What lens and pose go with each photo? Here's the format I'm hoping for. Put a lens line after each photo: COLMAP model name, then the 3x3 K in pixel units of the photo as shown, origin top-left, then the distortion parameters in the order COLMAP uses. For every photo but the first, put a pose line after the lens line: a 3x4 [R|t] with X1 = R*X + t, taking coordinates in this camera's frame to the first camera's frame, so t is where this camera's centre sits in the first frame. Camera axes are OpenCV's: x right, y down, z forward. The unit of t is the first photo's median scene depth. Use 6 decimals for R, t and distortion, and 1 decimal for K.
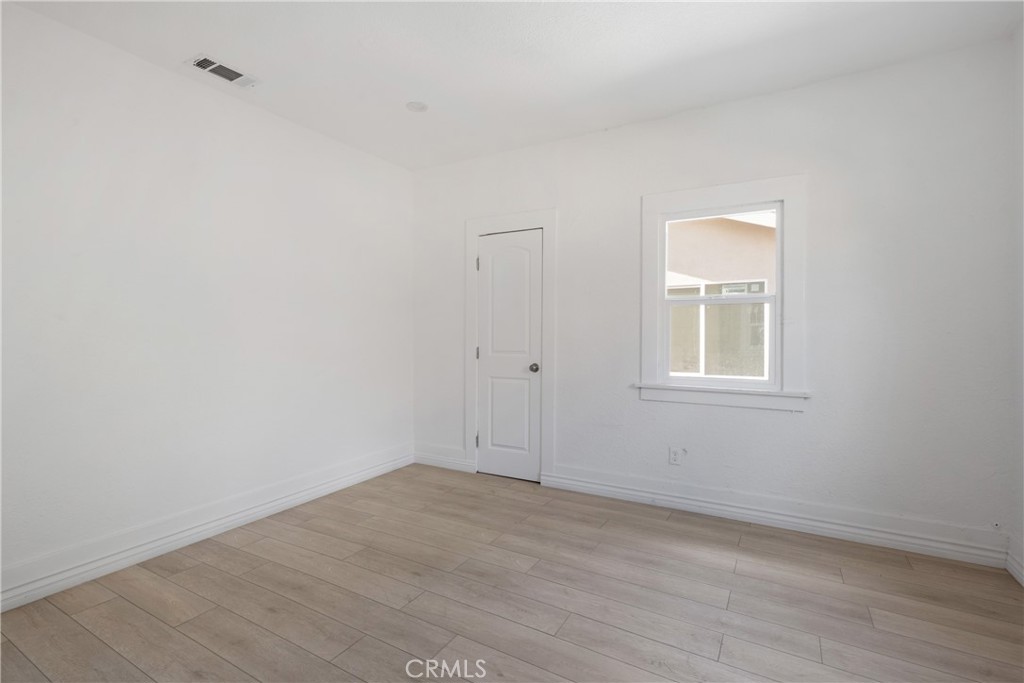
lens RADIAL K [[463.1, 0, 509.9], [0, 463.1, 339.3], [0, 0, 1]] dist [-0.002156, 0.001204]
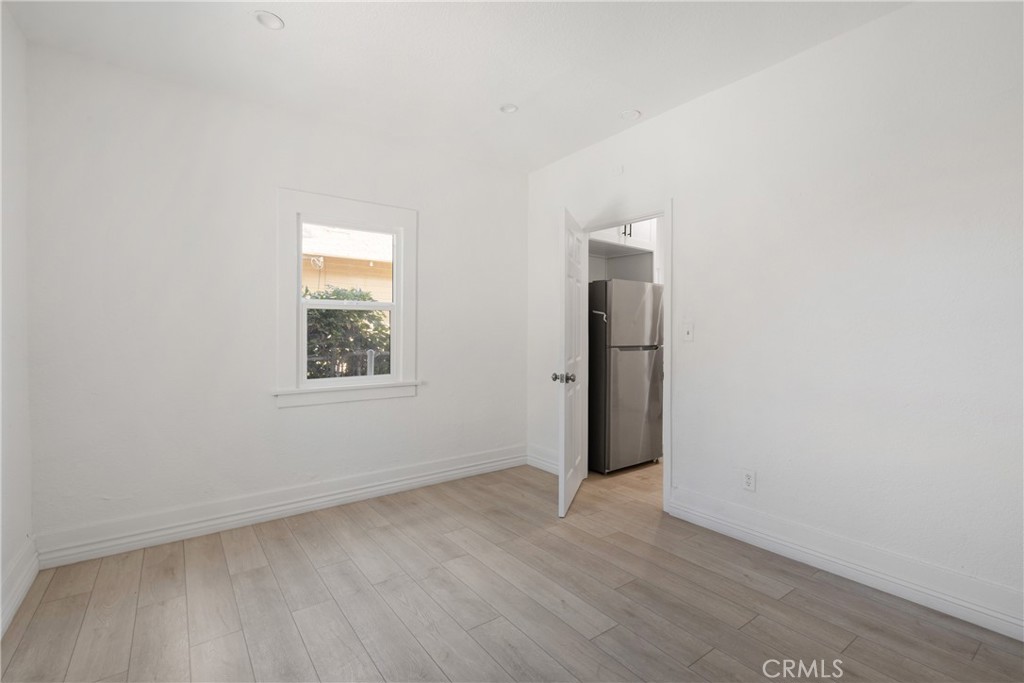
lens RADIAL K [[463.1, 0, 508.8], [0, 463.1, 334.0], [0, 0, 1]] dist [-0.002156, 0.001204]
pose [[-0.914585, 0.002335, 0.404387, -0.325469], [0.005637, 0.999960, 0.006976, -0.024214], [-0.404354, 0.008660, -0.914561, 1.796149]]
